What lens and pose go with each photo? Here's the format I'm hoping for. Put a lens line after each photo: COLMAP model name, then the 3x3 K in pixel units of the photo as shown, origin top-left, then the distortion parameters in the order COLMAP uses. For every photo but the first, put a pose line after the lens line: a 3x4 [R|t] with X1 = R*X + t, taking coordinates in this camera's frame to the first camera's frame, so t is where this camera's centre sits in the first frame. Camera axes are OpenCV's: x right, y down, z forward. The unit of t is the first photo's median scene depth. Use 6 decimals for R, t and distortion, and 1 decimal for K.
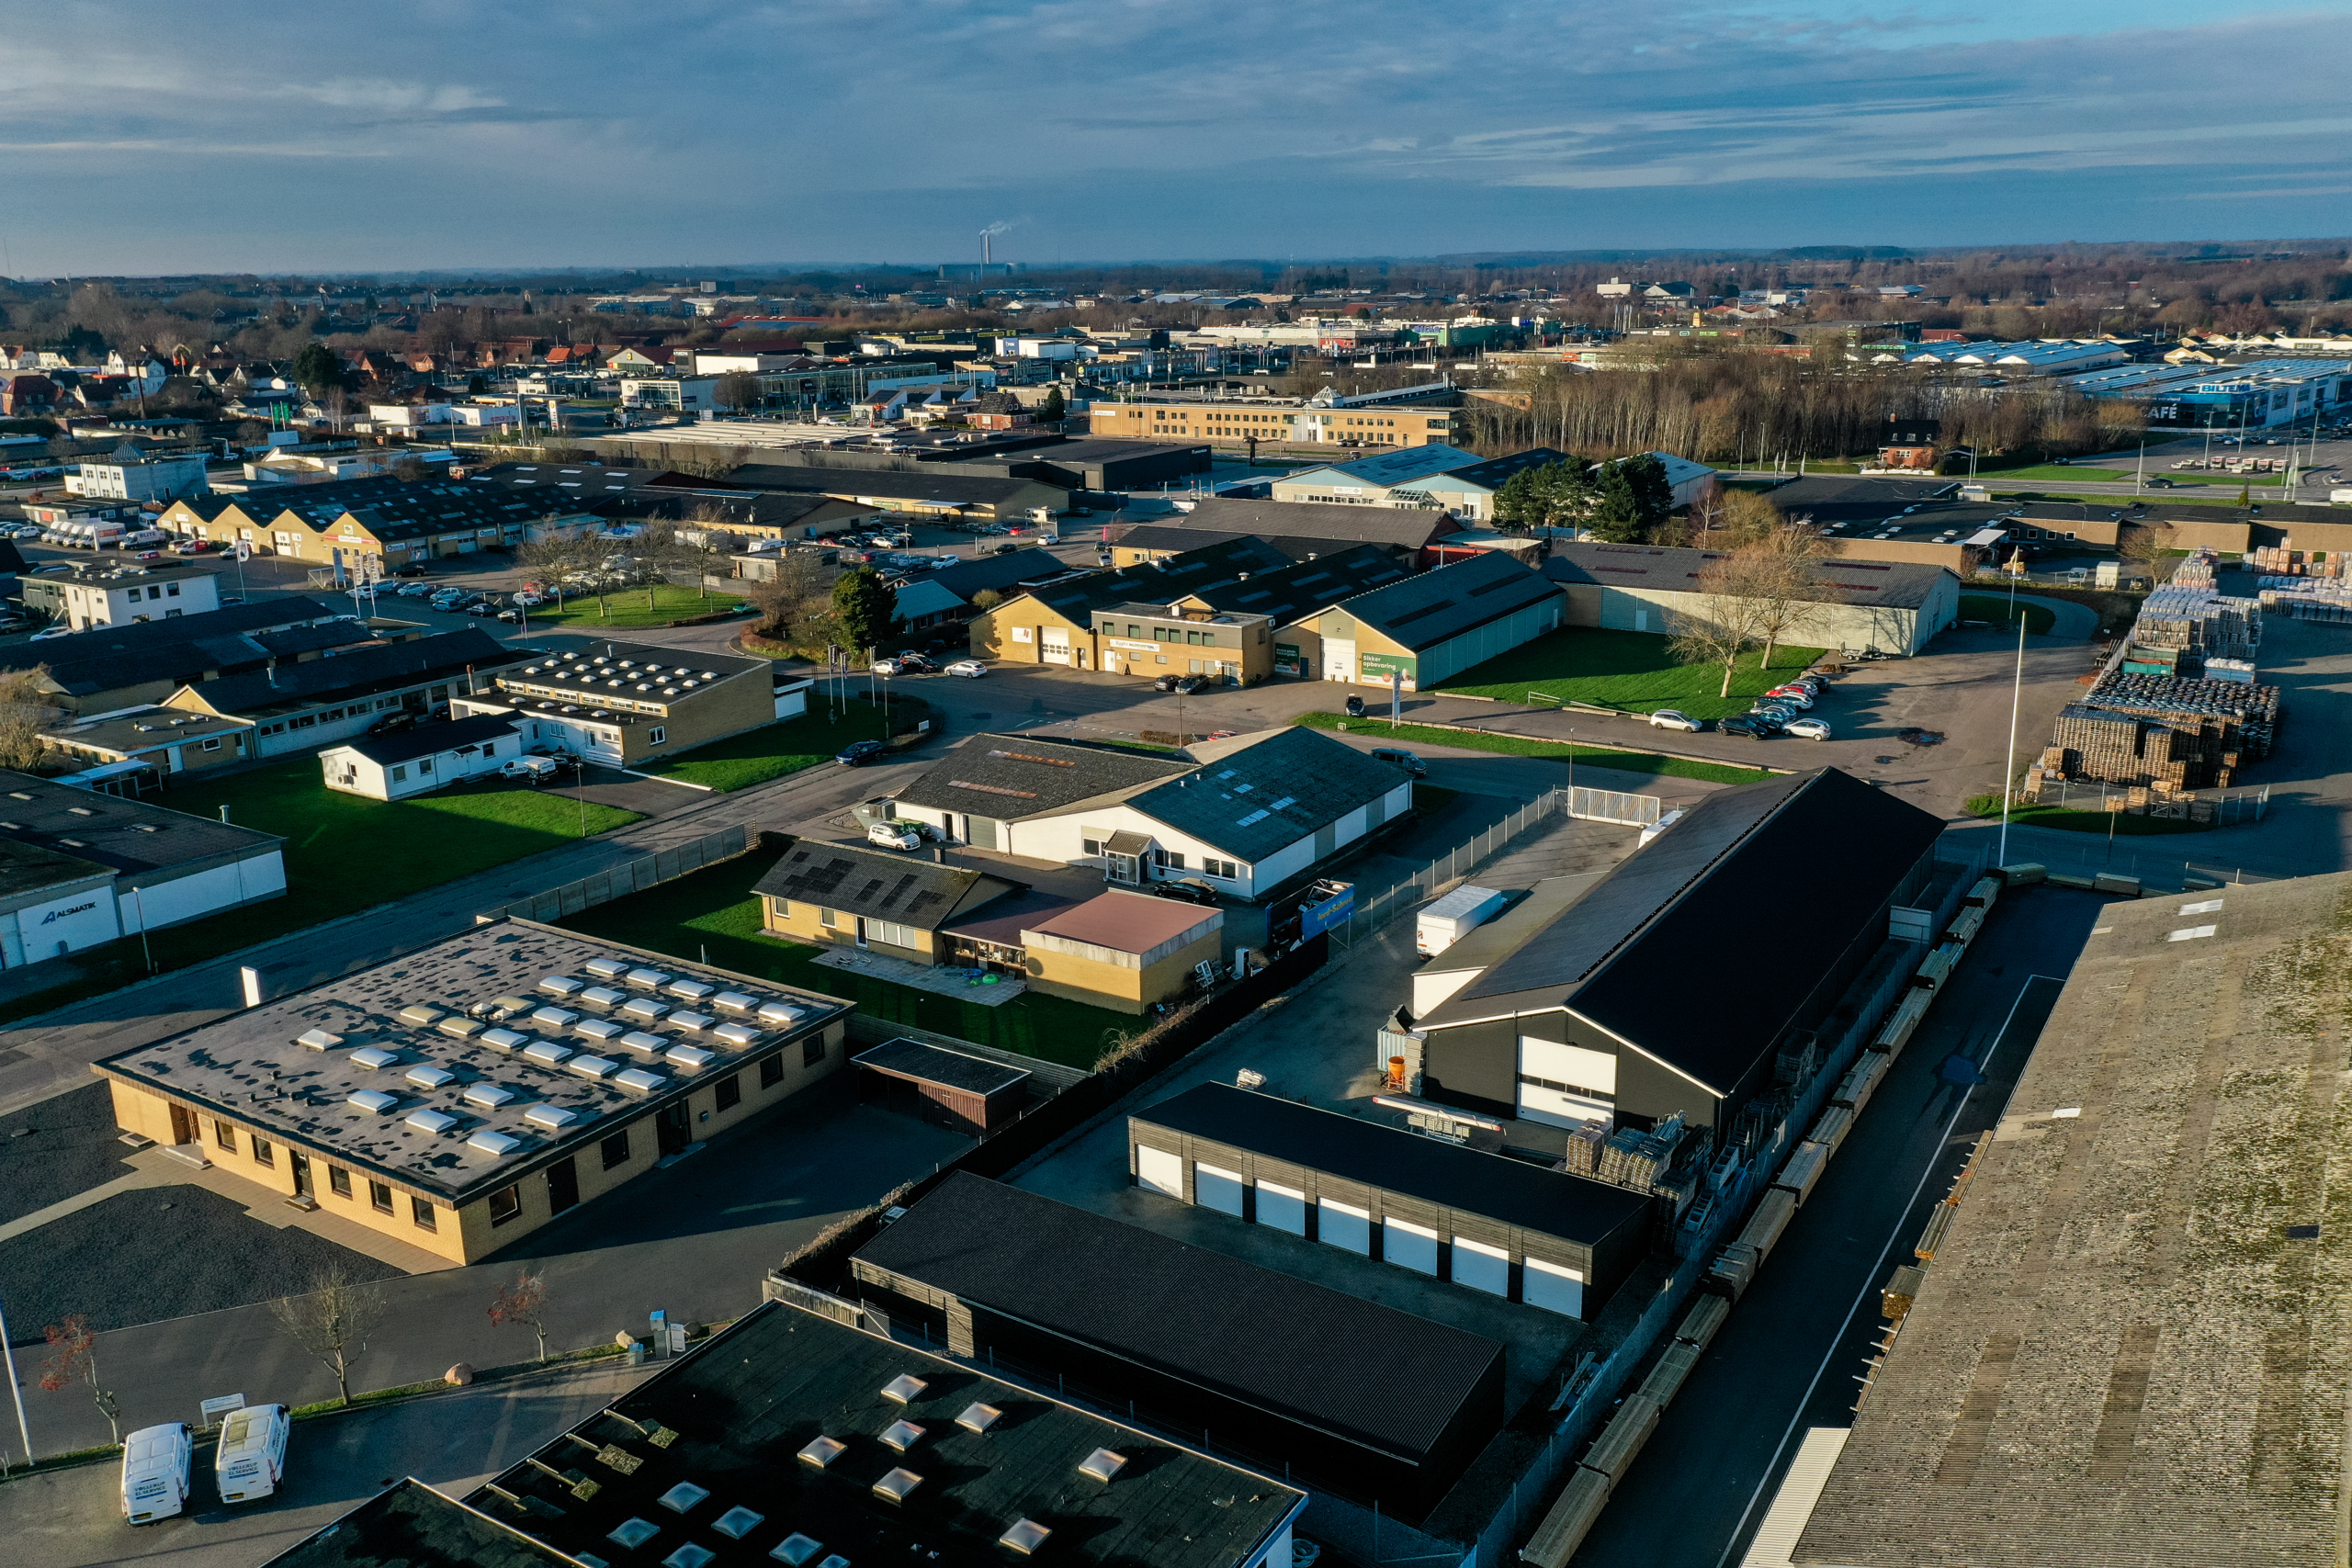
lens RADIAL K [[1873.7, 0, 1195.1], [0, 1873.7, 782.5], [0, 0, 1]] dist [0.000371, -0.002234]
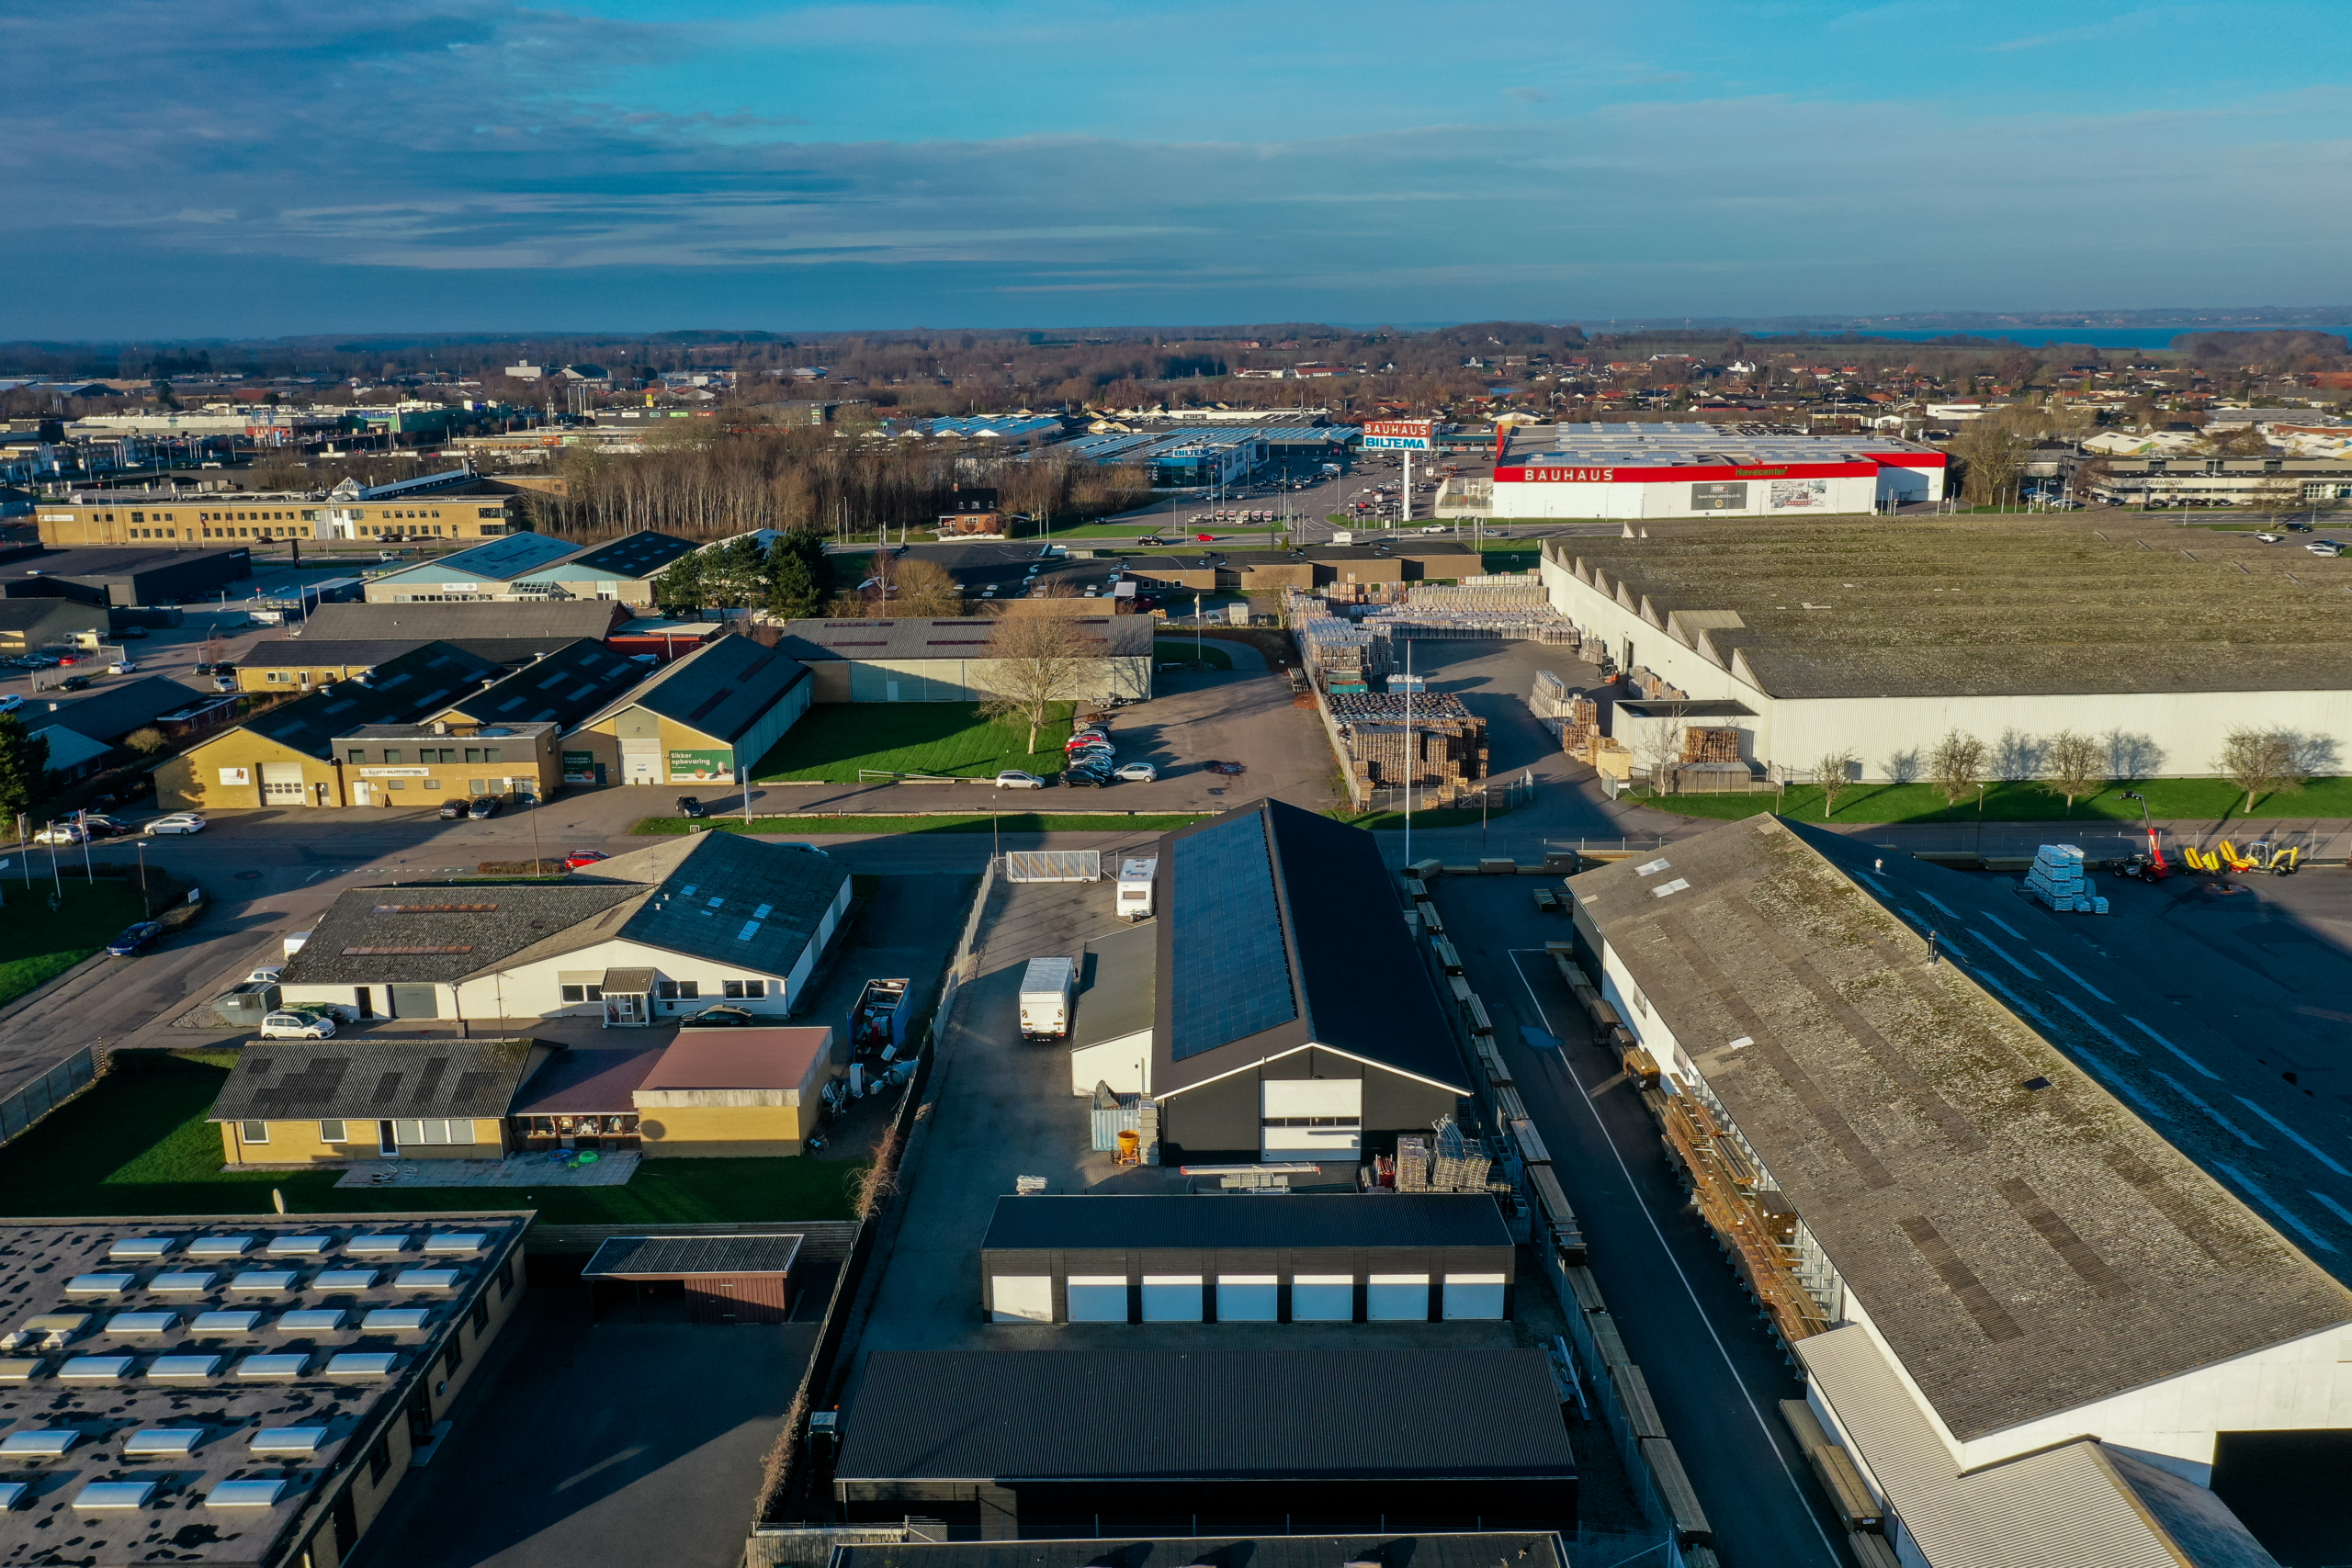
lens RADIAL K [[1873.7, 0, 1186.7], [0, 1873.7, 786.0], [0, 0, 1]] dist [0.000371, -0.002234]
pose [[0.842060, -0.120327, 0.525791, -0.186984], [0.141275, 0.989970, 0.000302, -0.015209], [-0.520554, 0.074027, 0.850614, 0.066757]]
